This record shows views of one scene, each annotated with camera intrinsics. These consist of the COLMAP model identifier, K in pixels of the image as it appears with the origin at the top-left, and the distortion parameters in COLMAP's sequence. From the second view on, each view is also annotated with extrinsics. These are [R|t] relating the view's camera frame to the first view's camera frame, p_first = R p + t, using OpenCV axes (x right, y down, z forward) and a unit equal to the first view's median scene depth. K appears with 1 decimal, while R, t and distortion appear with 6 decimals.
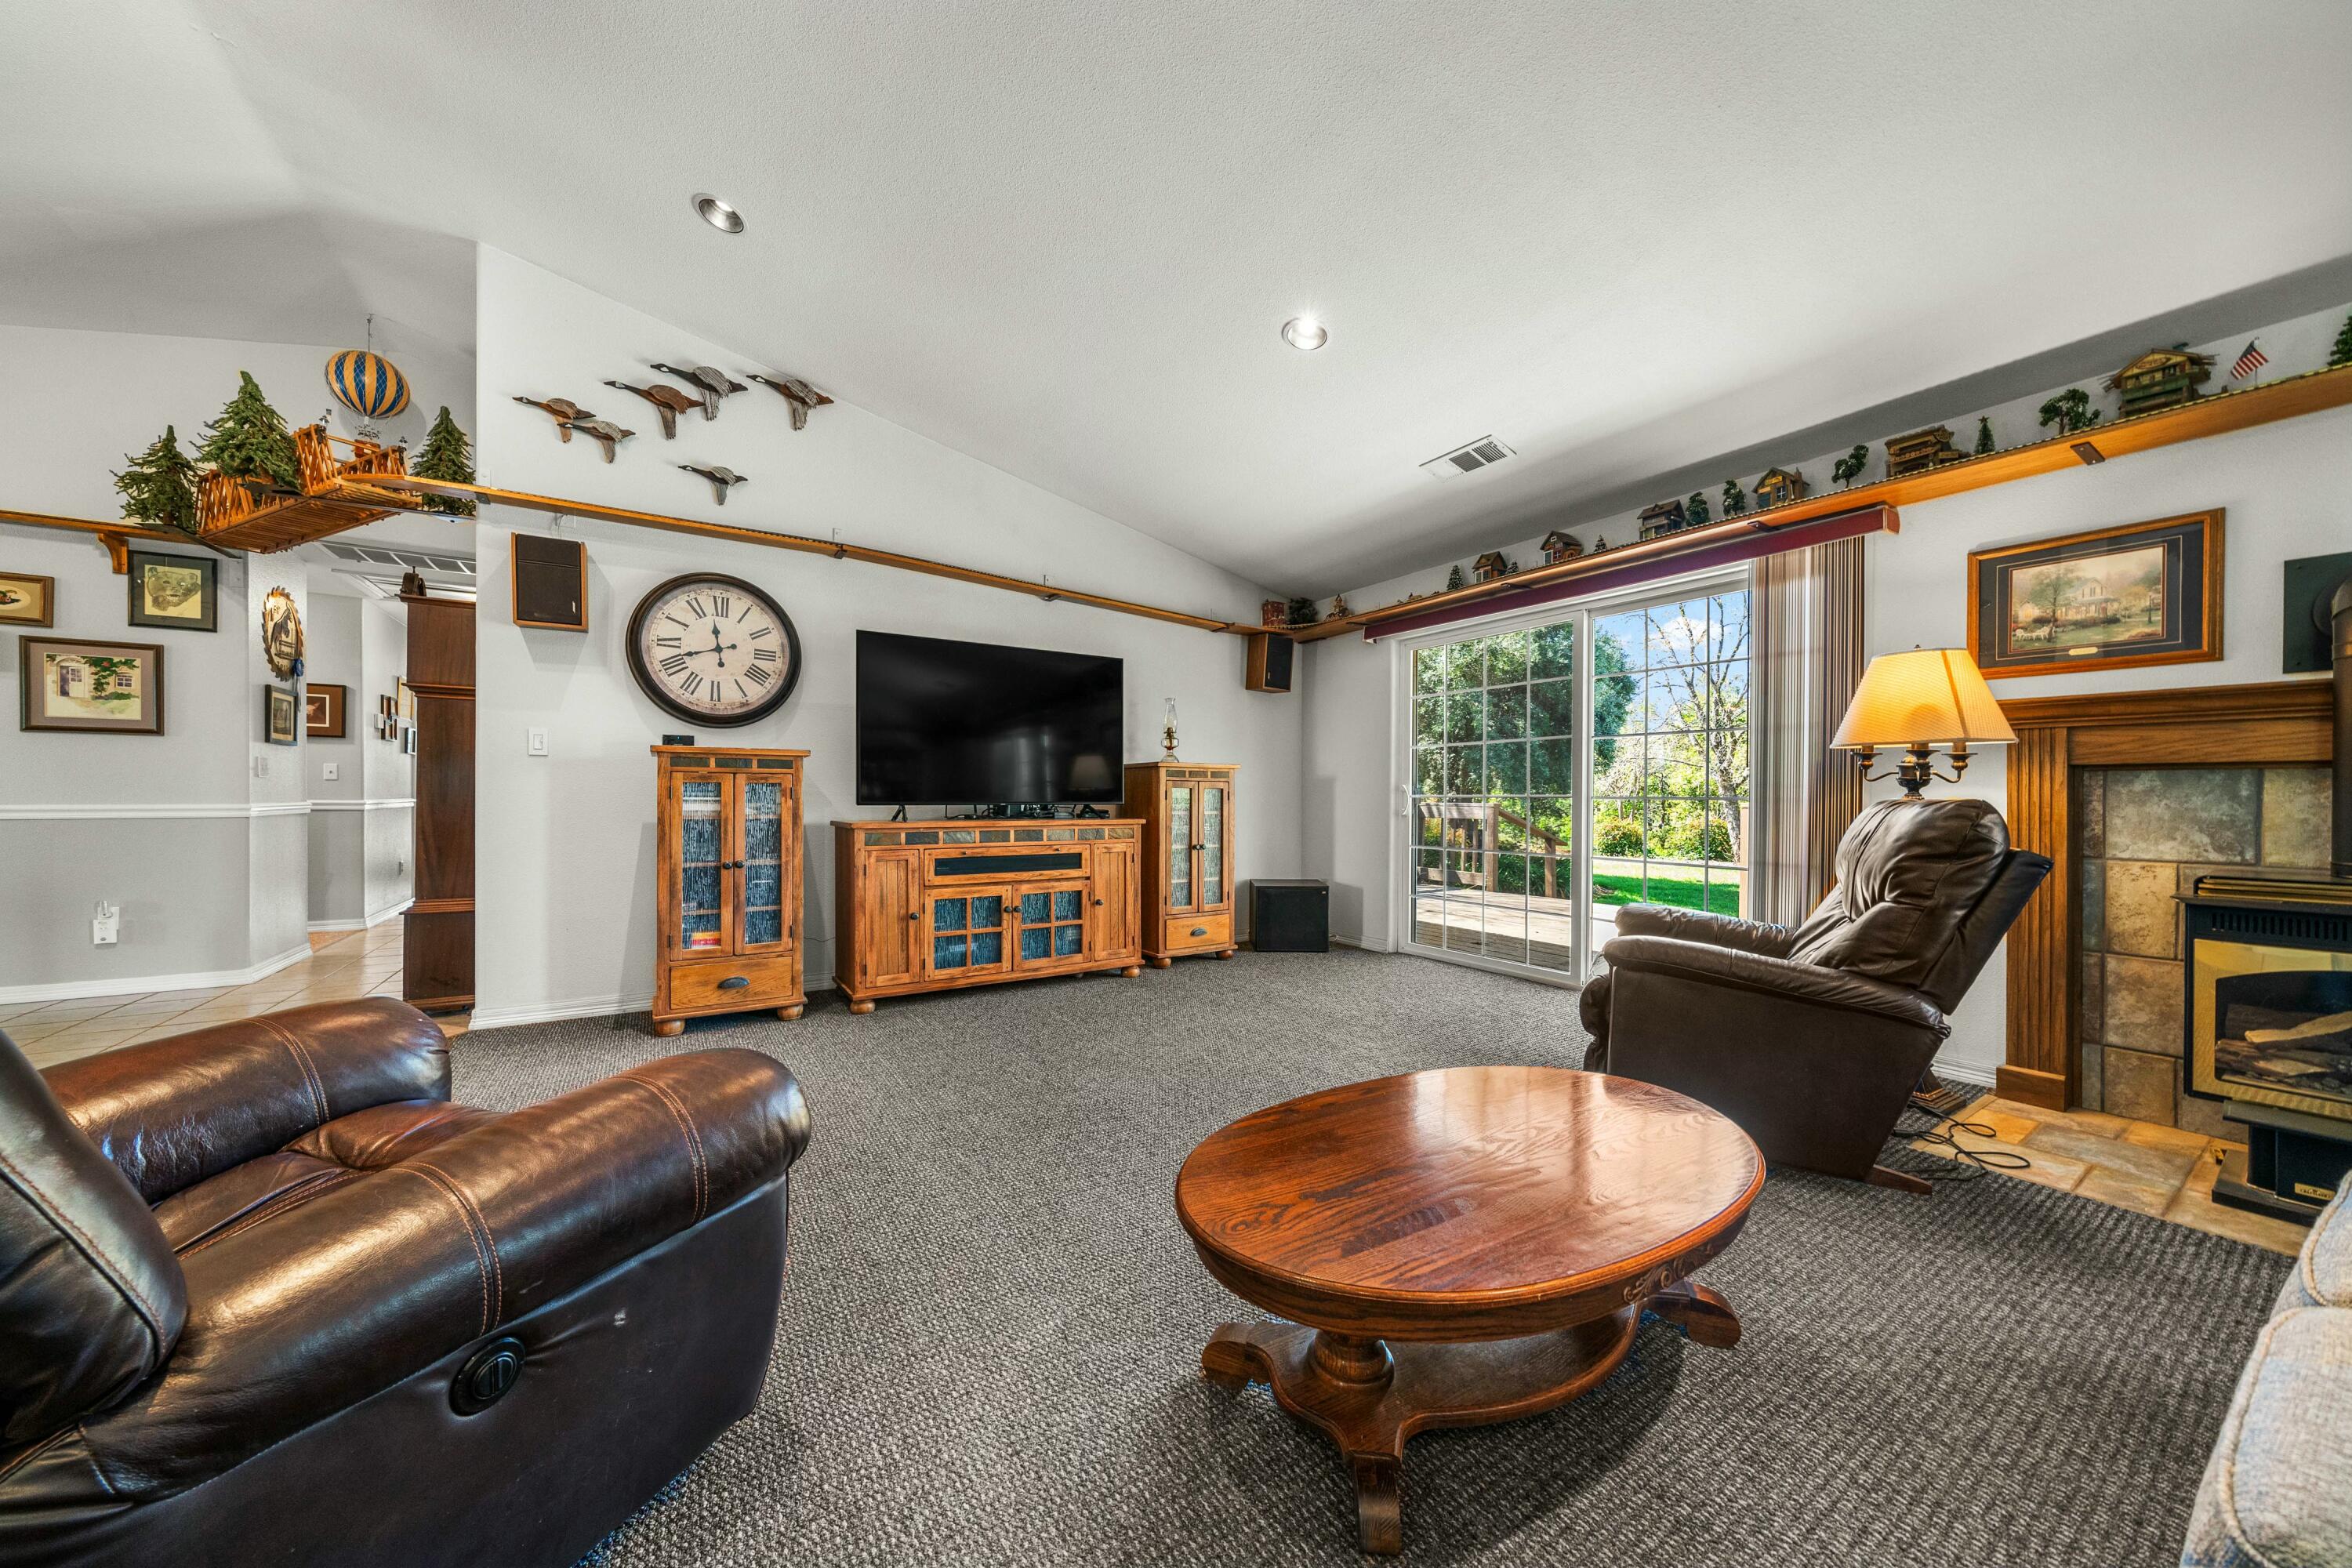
lens RADIAL K [[831.9, 0, 1129.7], [0, 831.9, 795.3], [0, 0, 1]] dist [-0.002656, 0.000226]
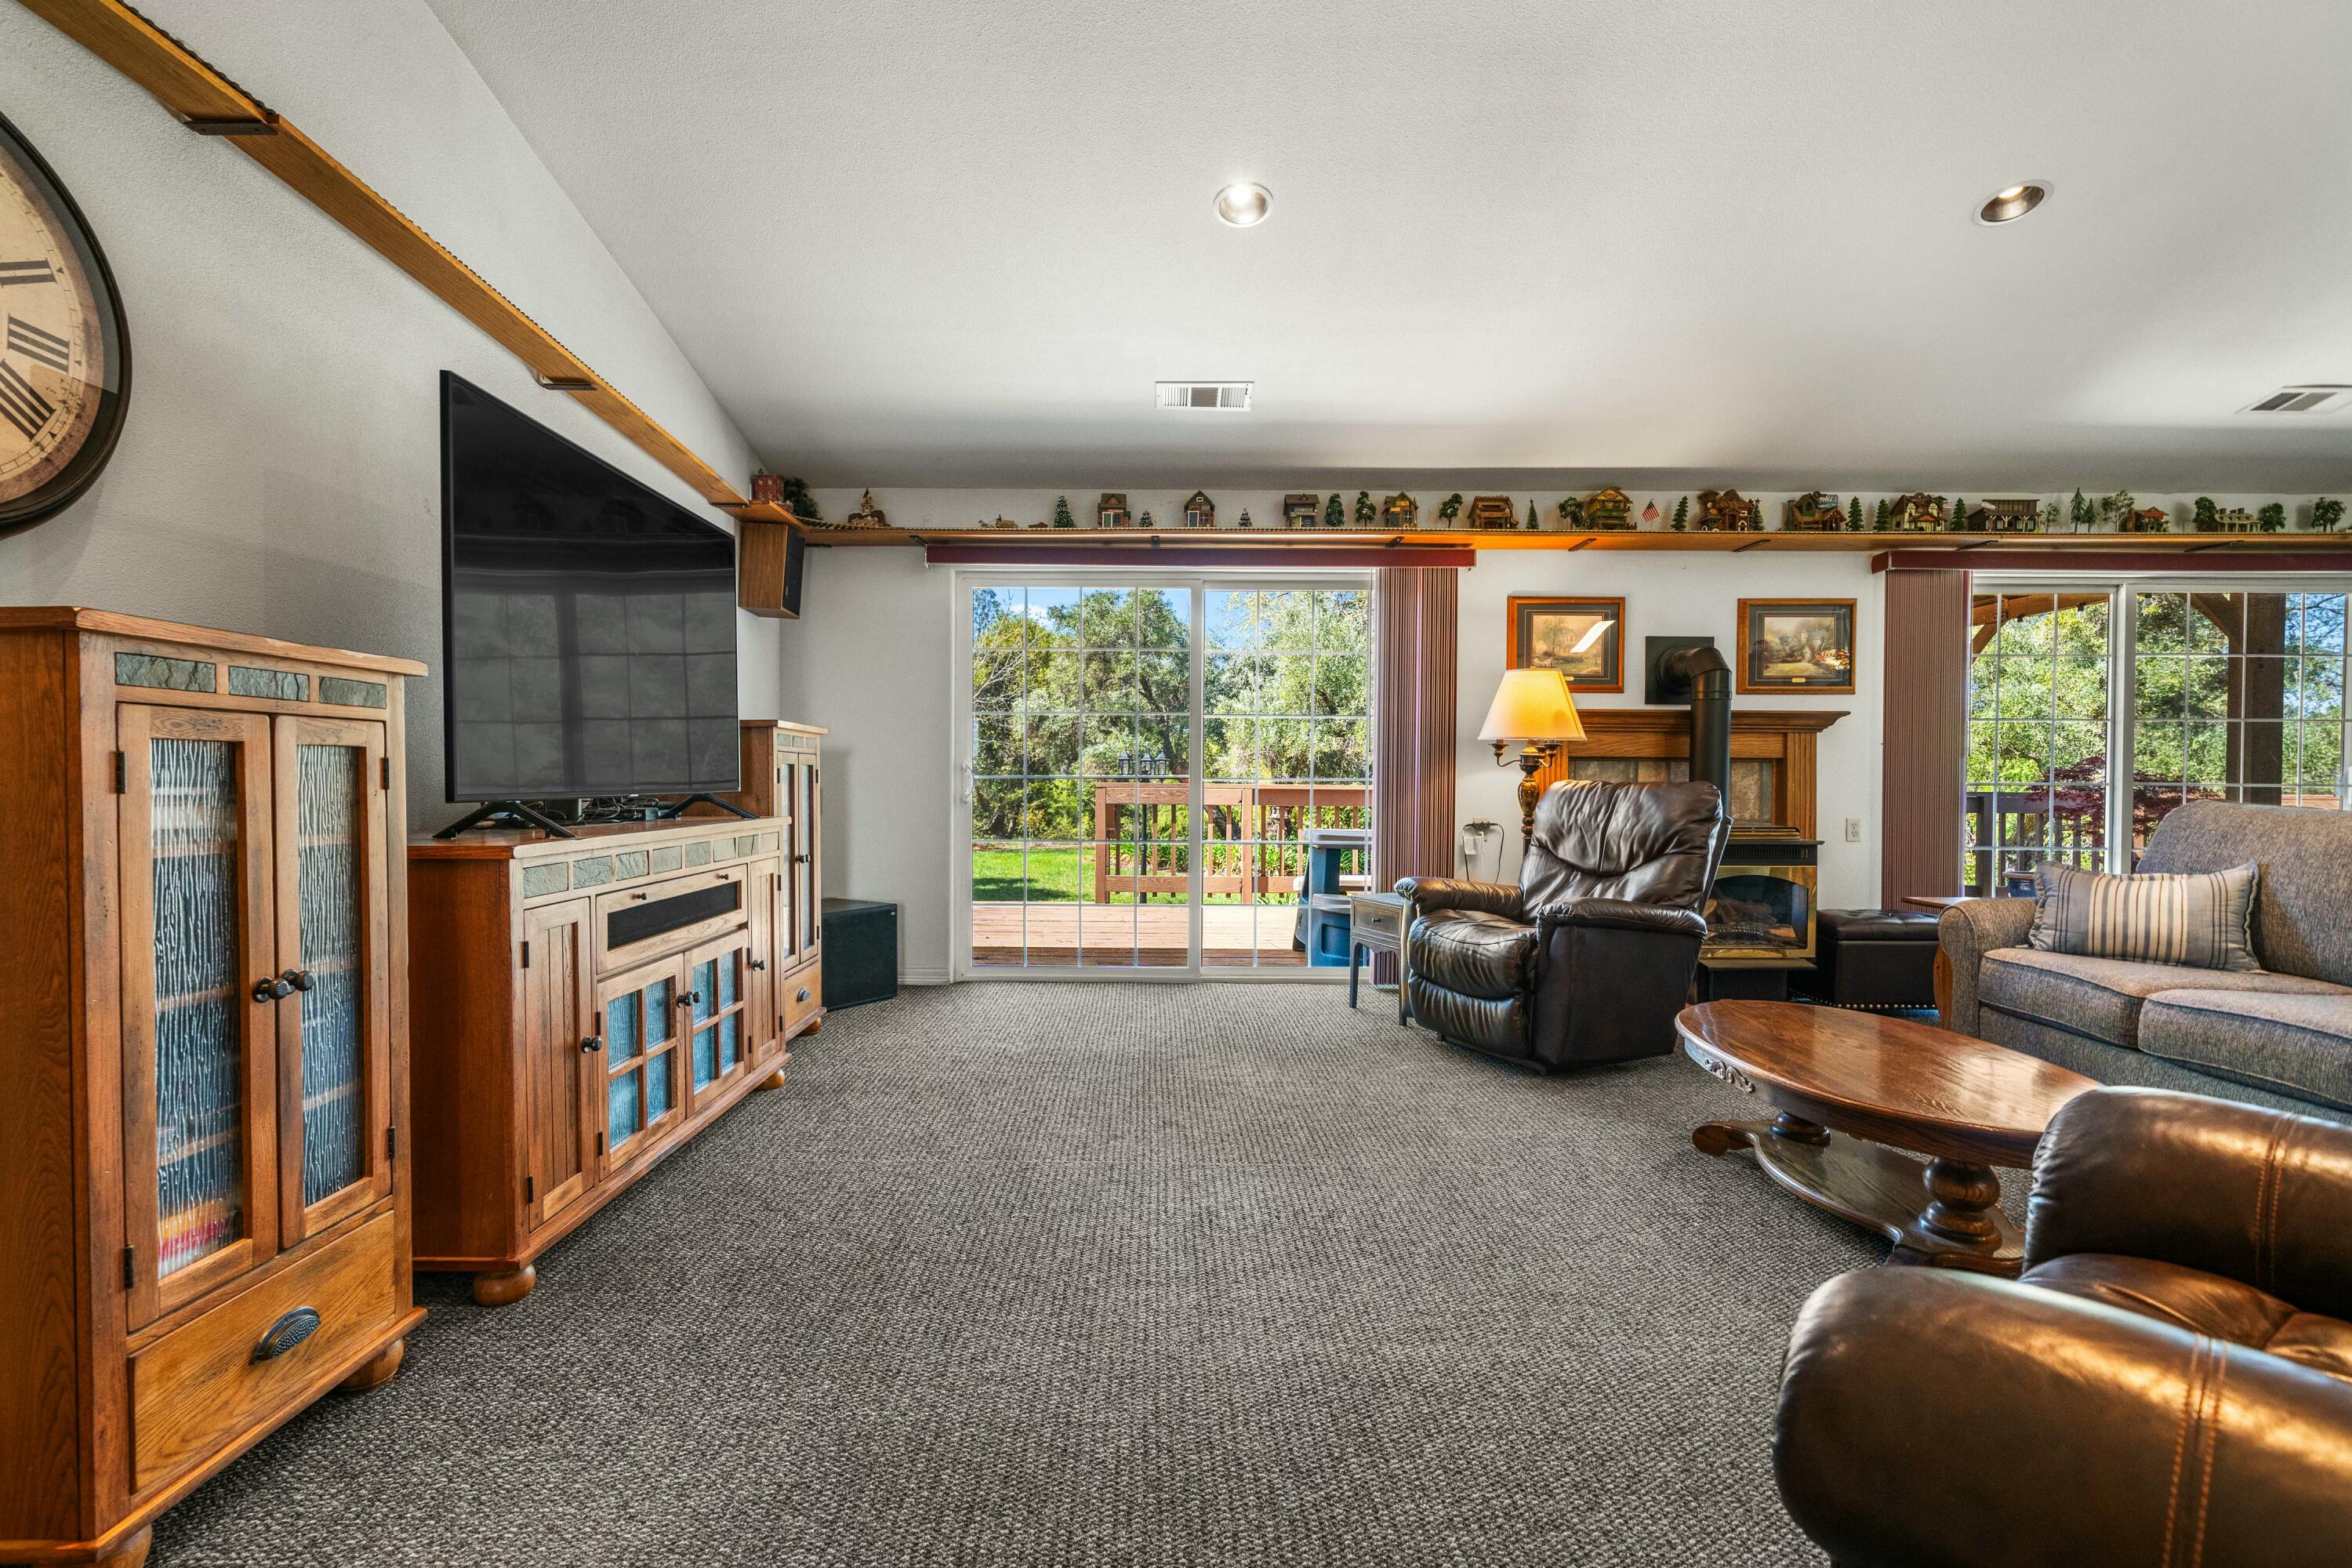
lens RADIAL K [[1123.7, 0, 1177.5], [0, 1123.7, 794.3], [0, 0, 1]] dist [0.000201, -0.000473]
pose [[0.496192, -0.013499, 0.868108, -0.697870], [-0.000845, 0.999871, 0.016031, -0.000467], [-0.868212, -0.008688, 0.496117, 0.467451]]
